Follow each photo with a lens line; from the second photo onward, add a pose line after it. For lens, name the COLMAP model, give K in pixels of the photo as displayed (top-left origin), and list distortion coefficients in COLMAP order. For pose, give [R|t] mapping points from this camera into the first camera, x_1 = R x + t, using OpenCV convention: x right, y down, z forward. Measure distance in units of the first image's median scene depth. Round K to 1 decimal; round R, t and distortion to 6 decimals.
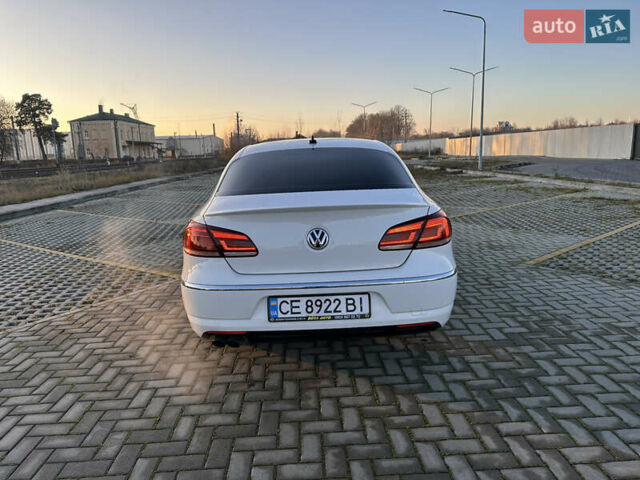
lens RADIAL K [[460.4, 0, 320.0], [0, 460.4, 240.0], [0, 0, 1]] dist [0.077197, -0.097251]
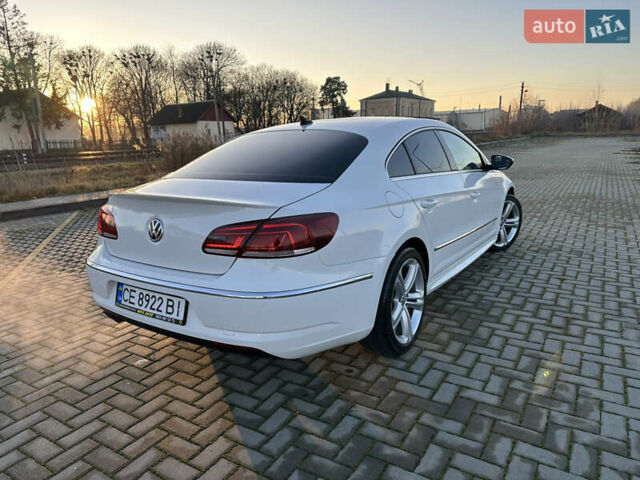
lens RADIAL K [[458.2, 0, 322.4], [0, 458.2, 259.4], [0, 0, 1]] dist [0.021671, -0.001582]
pose [[0.813826, 0.157720, -0.559296, 0.633809], [-0.104844, 0.986520, 0.125638, -0.076355], [0.571572, -0.043609, 0.819392, 0.342250]]
